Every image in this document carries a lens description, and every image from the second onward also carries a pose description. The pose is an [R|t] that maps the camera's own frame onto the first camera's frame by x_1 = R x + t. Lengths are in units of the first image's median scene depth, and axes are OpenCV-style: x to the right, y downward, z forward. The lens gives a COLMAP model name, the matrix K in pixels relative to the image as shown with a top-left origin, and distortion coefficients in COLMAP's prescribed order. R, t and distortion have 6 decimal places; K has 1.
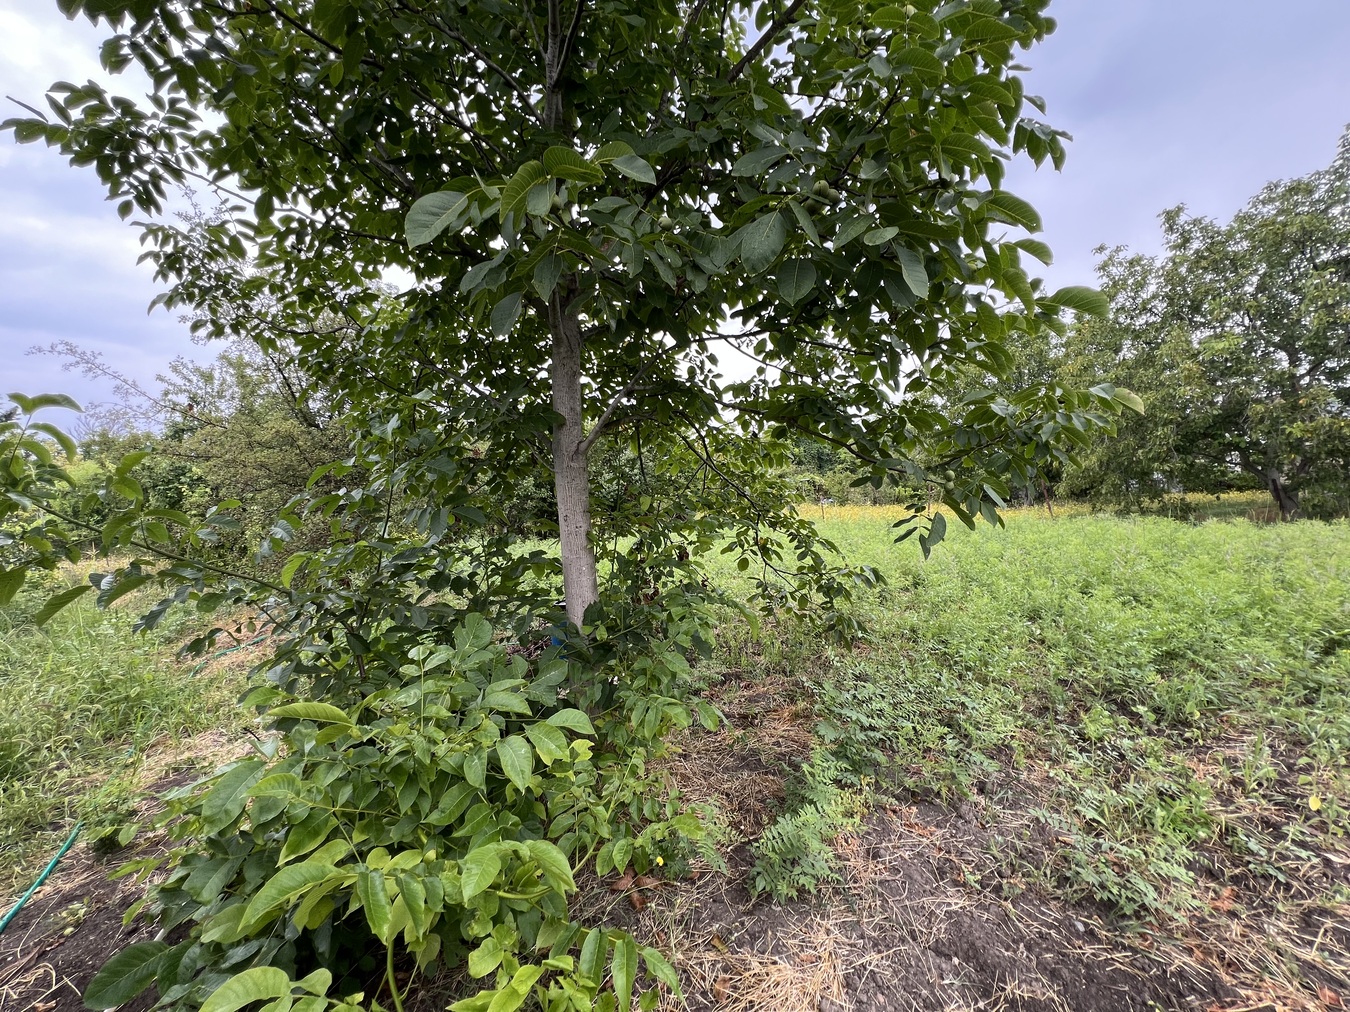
lens RADIAL K [[540.8, 0, 662.6], [0, 540.8, 522.8], [0, 0, 1]] dist [-0.001201, -0.000352]
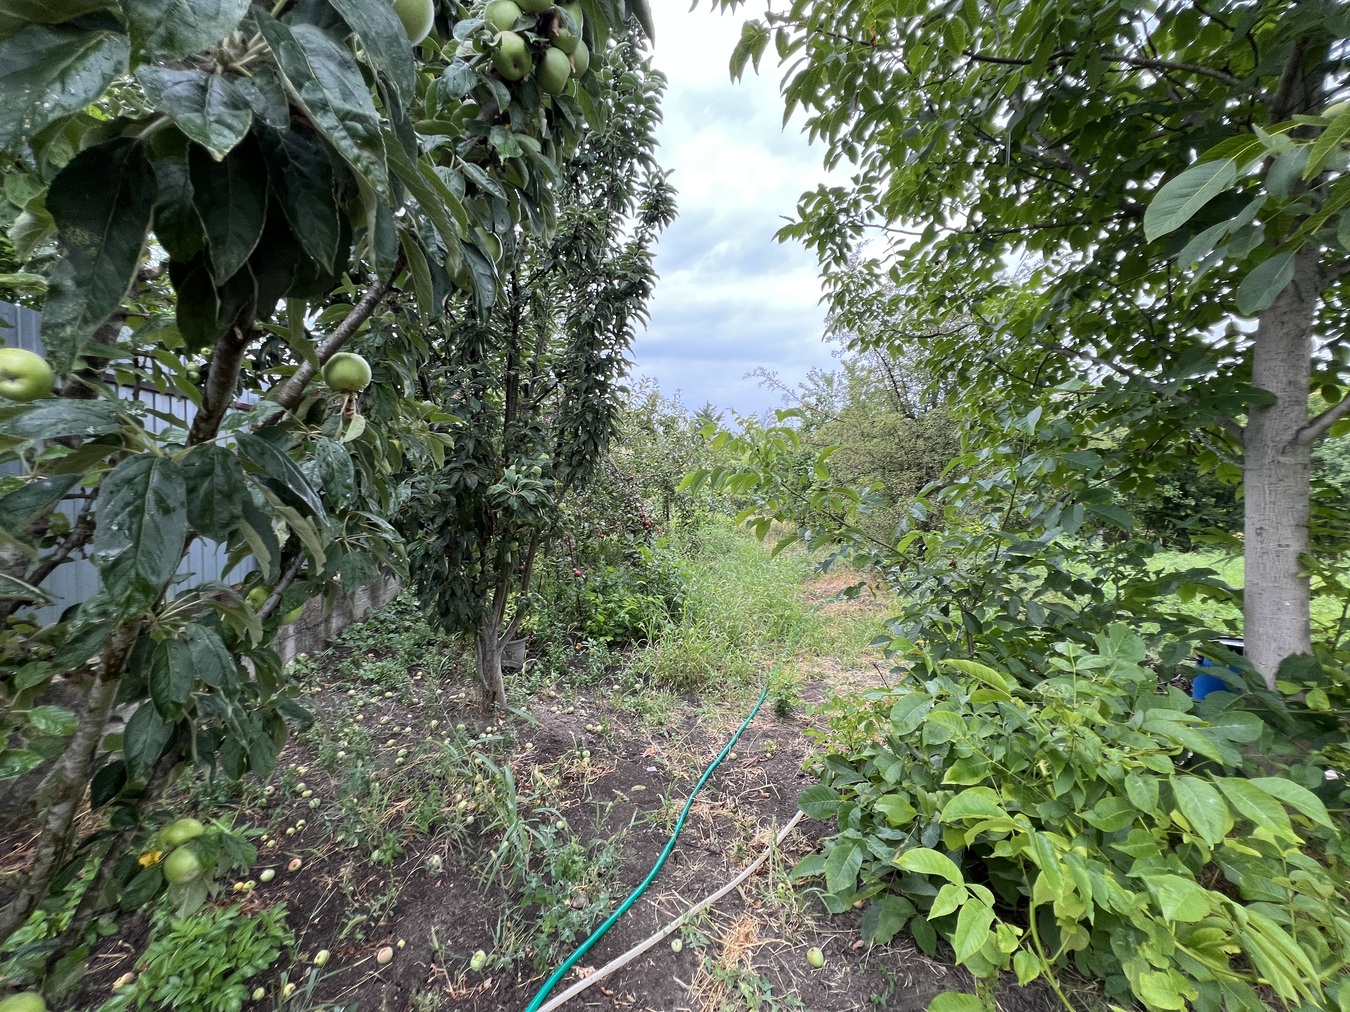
lens RADIAL K [[535.8, 0, 669.7], [0, 535.8, 512.8], [0, 0, 1]] dist [-0.001301, -0.000182]
pose [[0.574567, 0.100973, -0.812205, -0.051296], [-0.095326, 0.993863, 0.056121, 0.002030], [0.812887, 0.045179, 0.580667, -0.096400]]
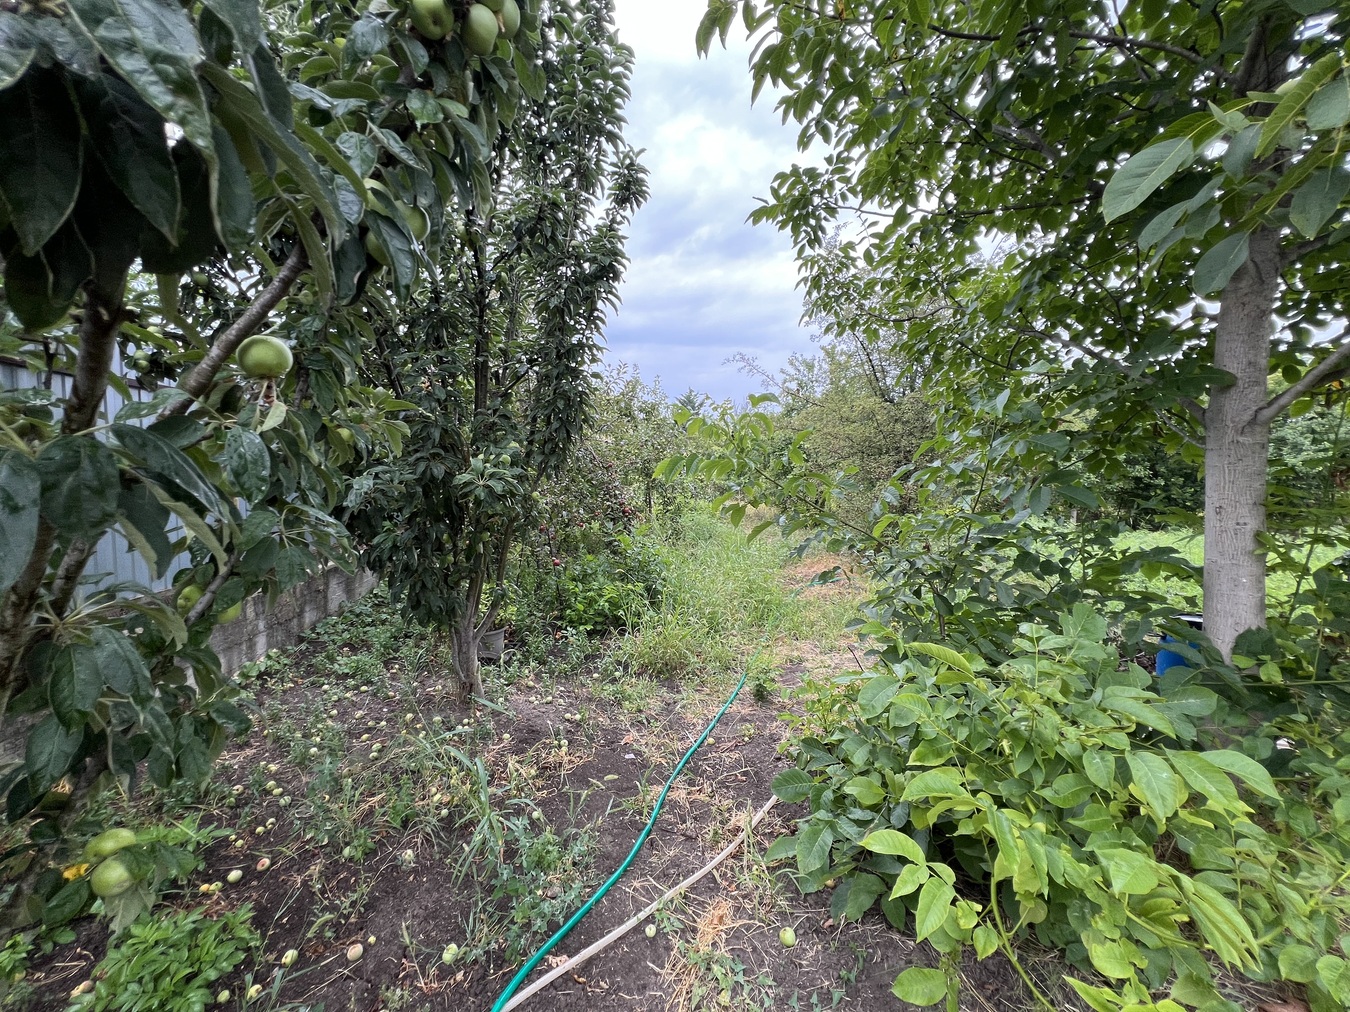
lens RADIAL K [[535.8, 0, 669.7], [0, 535.8, 512.8], [0, 0, 1]] dist [-0.001301, -0.000182]
pose [[0.600024, 0.111571, -0.792164, -0.047006], [-0.082238, 0.993583, 0.077649, 0.000316], [0.795744, 0.018554, 0.605349, -0.077572]]
